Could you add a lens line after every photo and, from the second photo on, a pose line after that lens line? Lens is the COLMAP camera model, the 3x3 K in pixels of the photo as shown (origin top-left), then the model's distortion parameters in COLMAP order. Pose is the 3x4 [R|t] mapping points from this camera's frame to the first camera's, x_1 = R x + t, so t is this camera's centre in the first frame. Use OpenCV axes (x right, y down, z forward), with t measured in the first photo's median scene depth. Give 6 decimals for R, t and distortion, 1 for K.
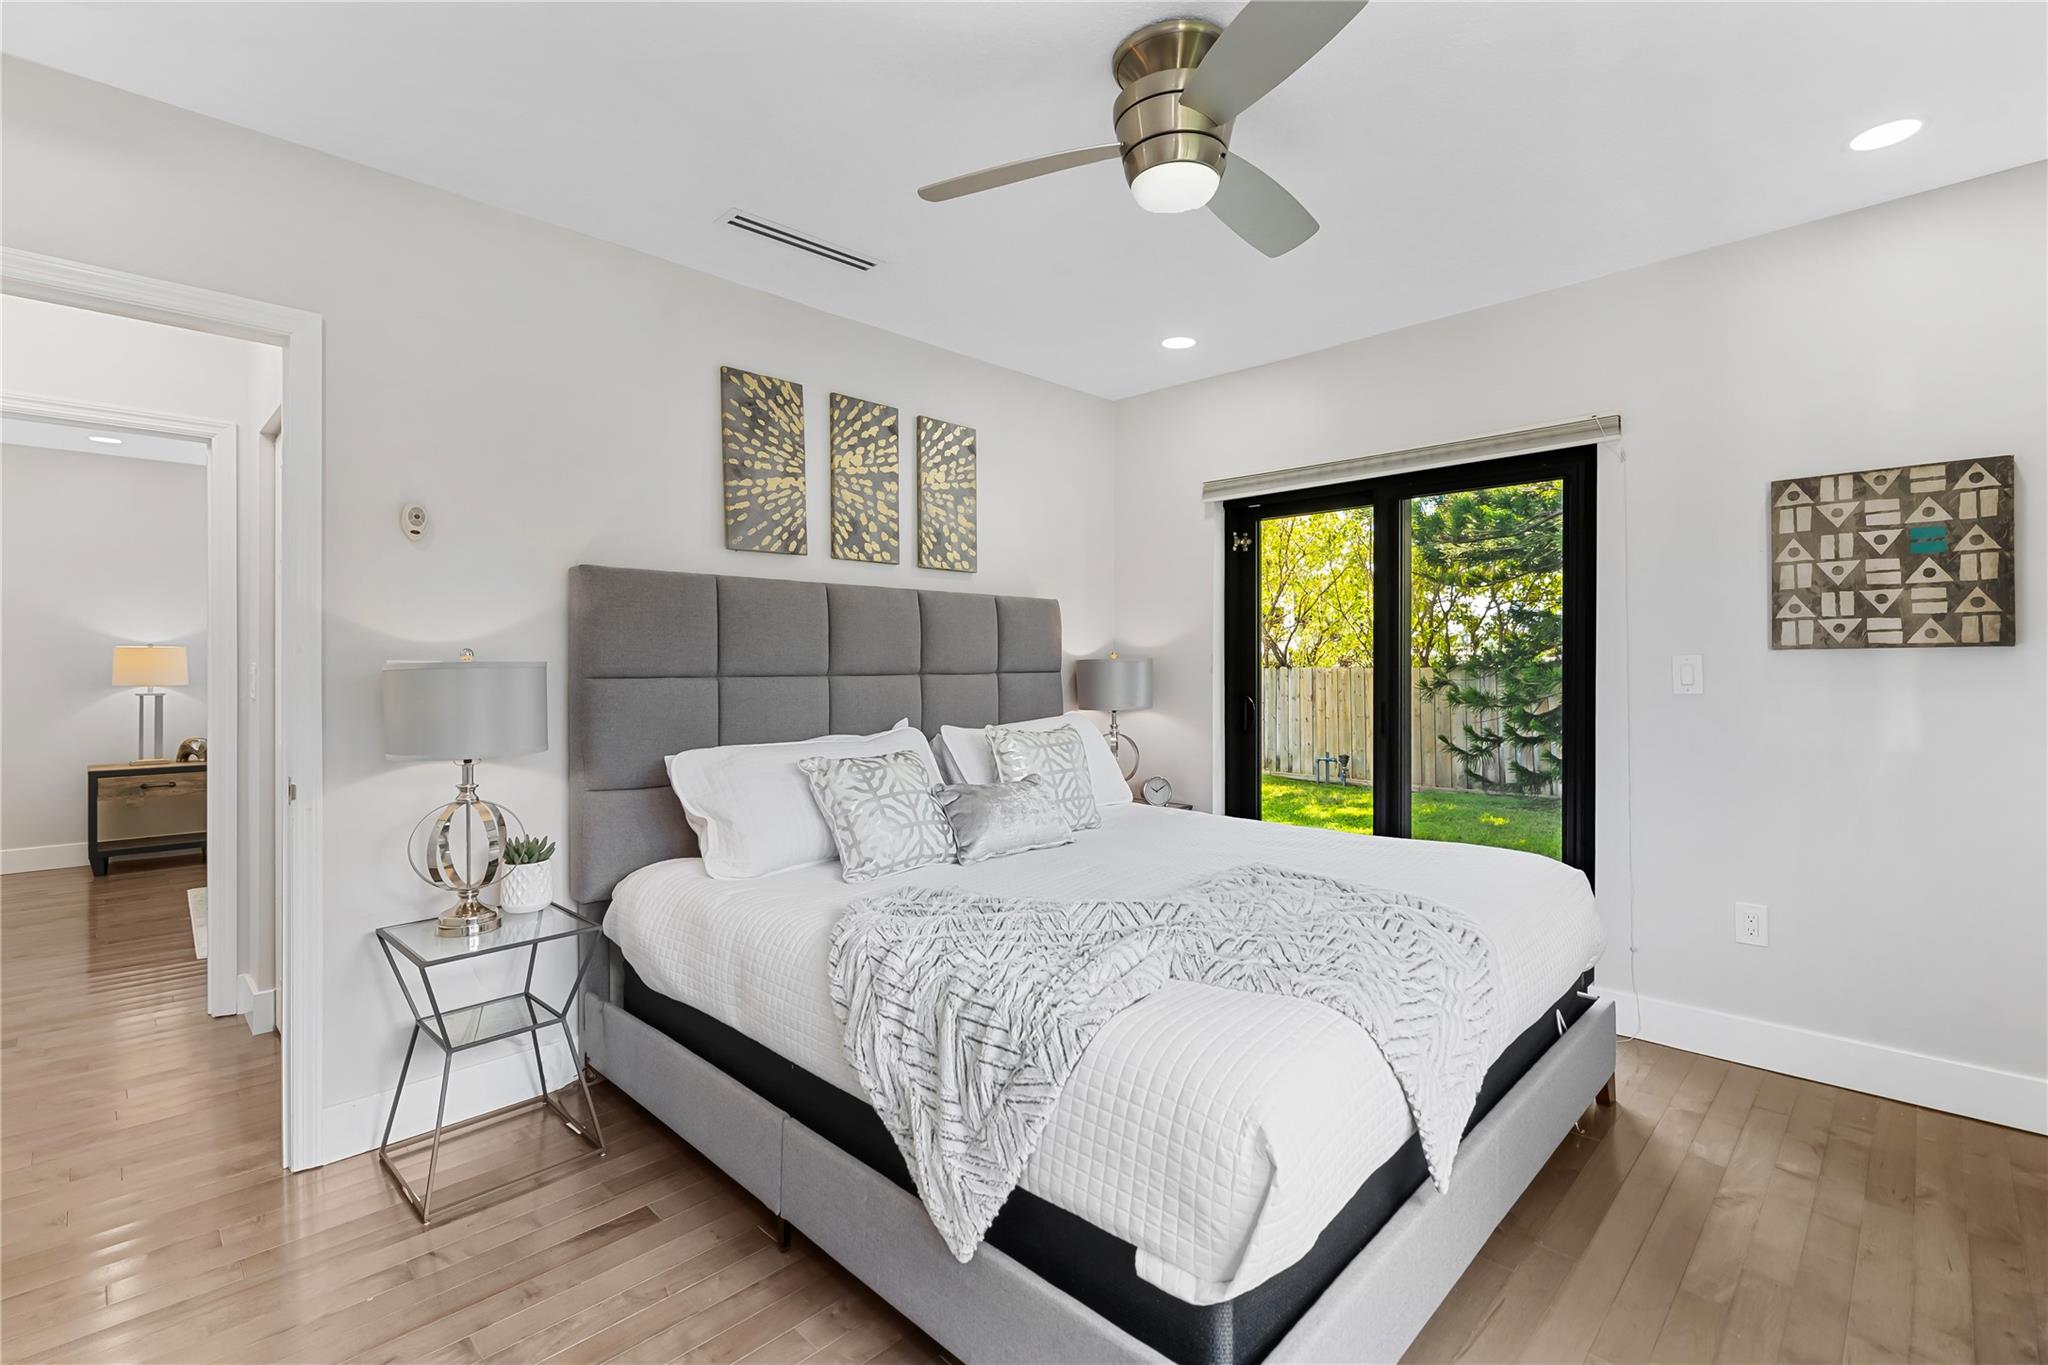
lens RADIAL K [[937.9, 0, 1024.2], [0, 937.9, 658.3], [0, 0, 1]] dist [-0.001720, -0.001475]
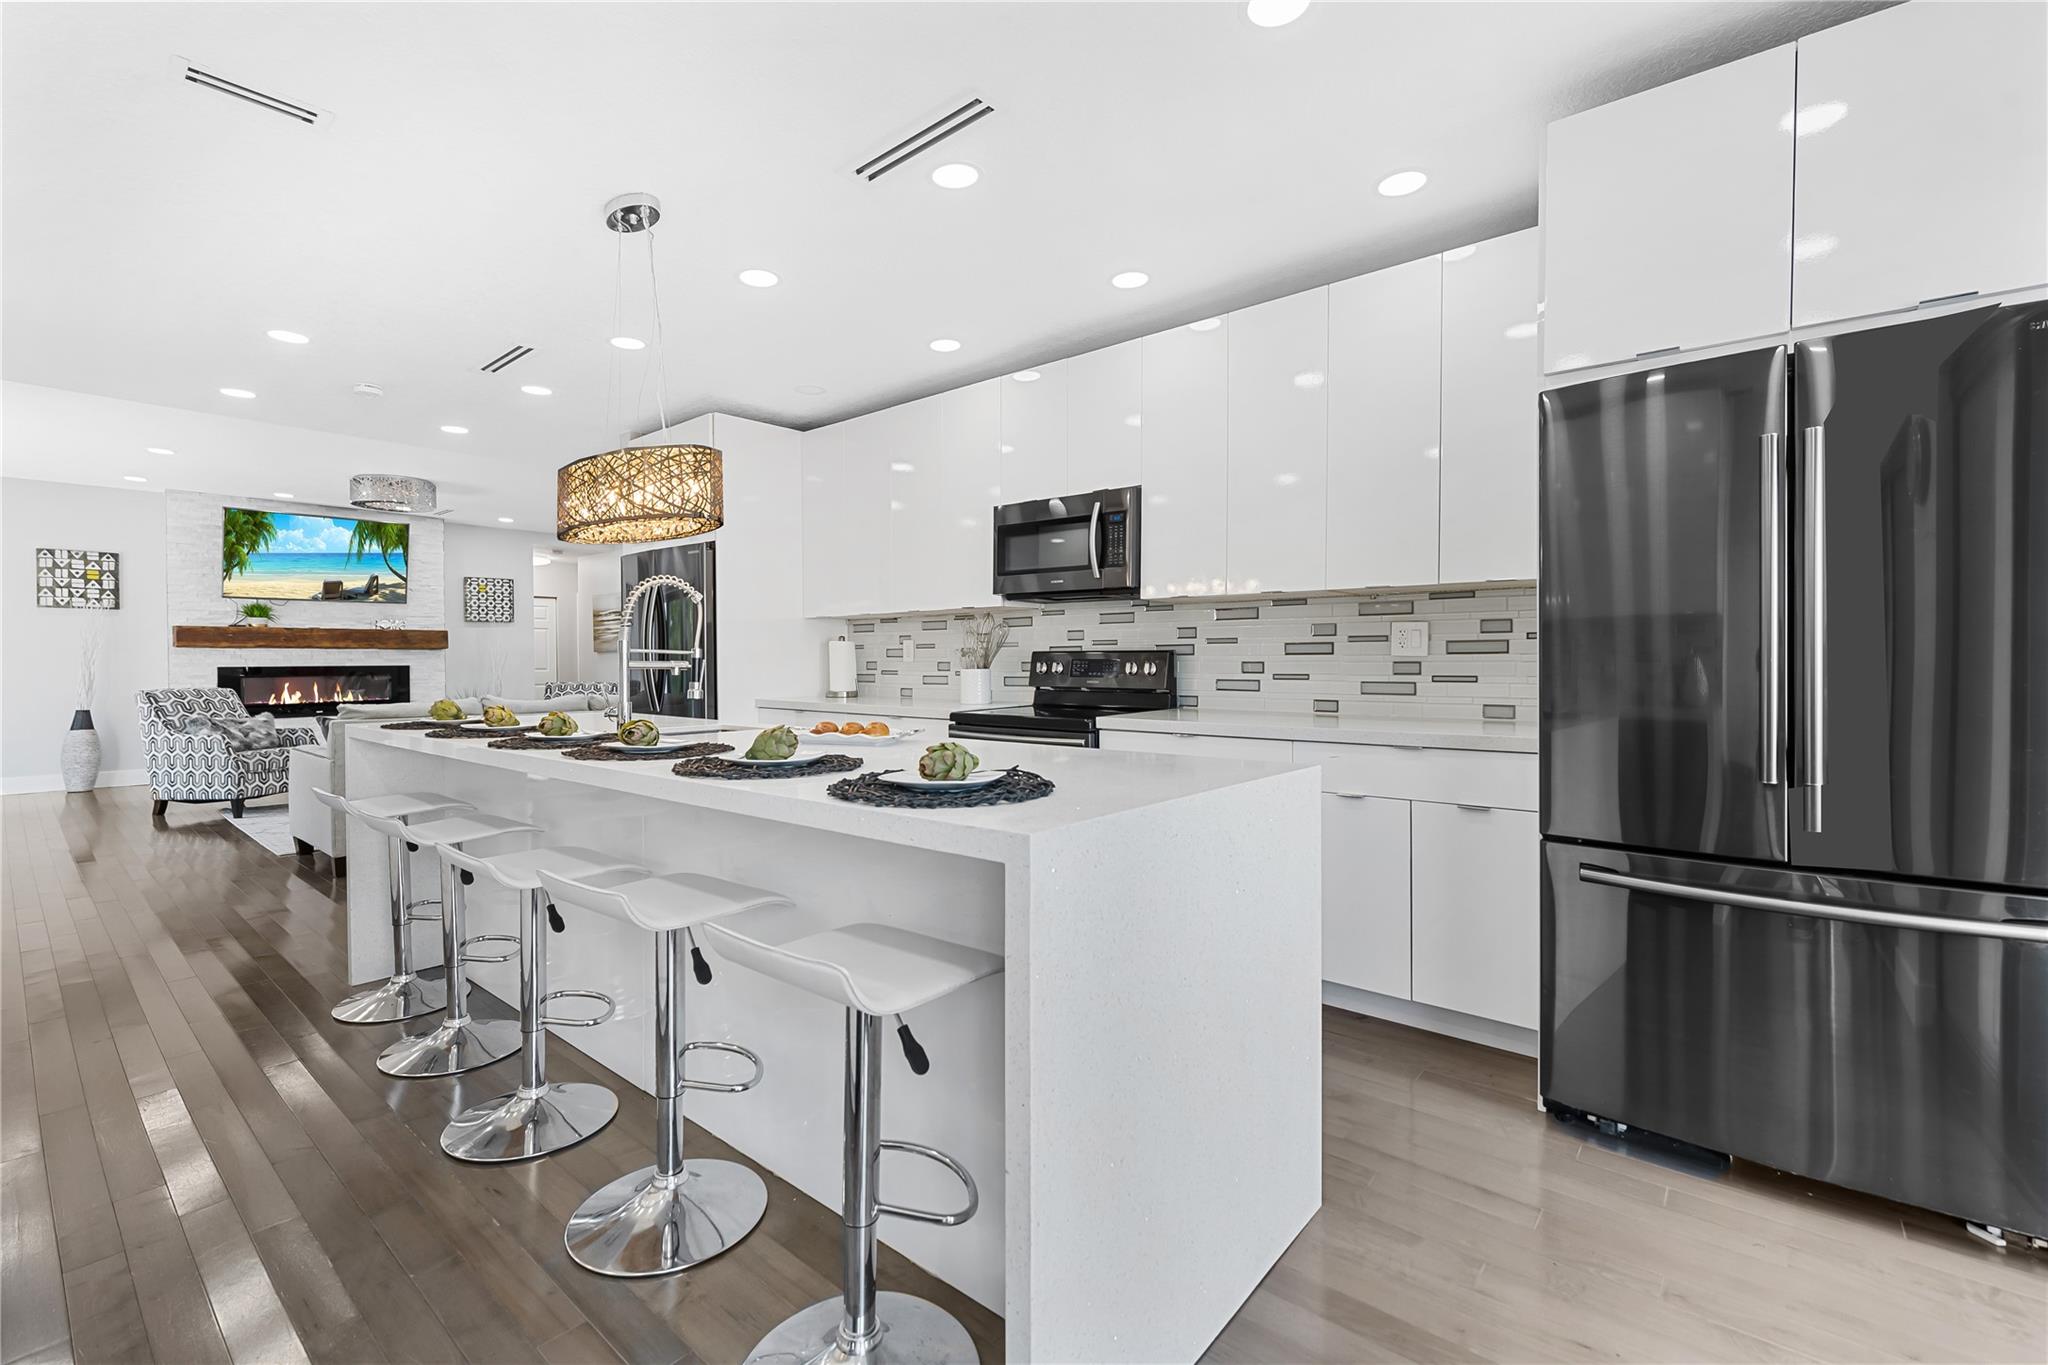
lens RADIAL K [[871.6, 0, 1029.9], [0, 871.6, 666.4], [0, 0, 1]] dist [-0.003297, -0.002817]
pose [[-0.080217, -0.007048, 0.996753, -2.224210], [-0.011634, 0.999914, 0.006134, 0.130400], [-0.996710, -0.011104, -0.080292, -1.946370]]
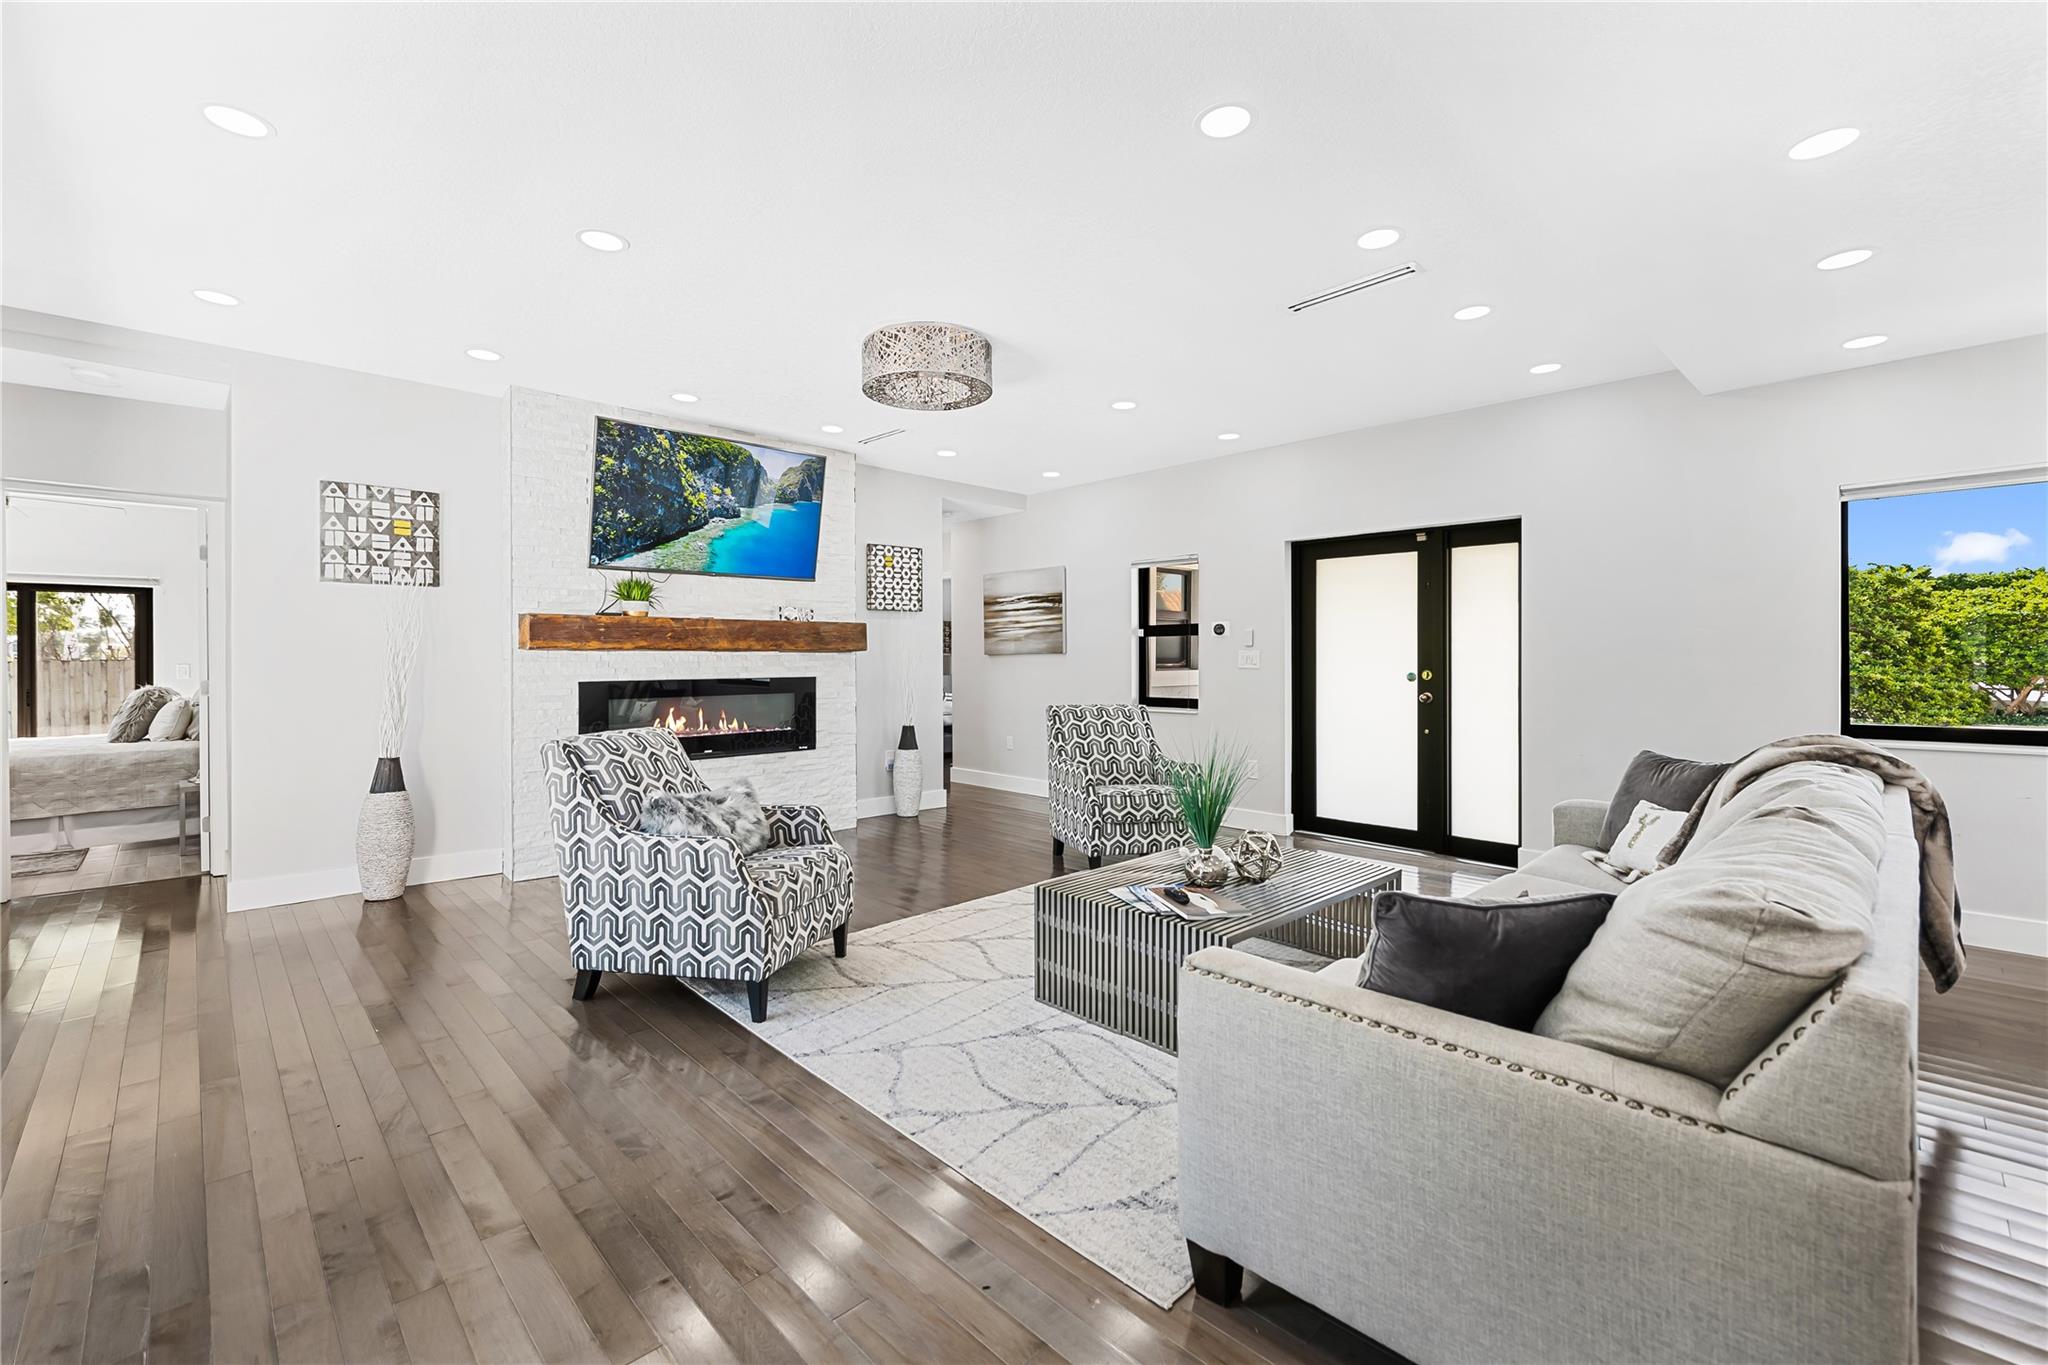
lens RADIAL K [[871.6, 0, 1035.2], [0, 871.6, 656.4], [0, 0, 1]] dist [-0.003297, -0.002817]
pose [[0.022030, 0.002264, 0.999755, -0.769399], [-0.012654, 0.999918, -0.001985, 0.121290], [-0.999677, -0.012607, 0.022056, -0.330706]]
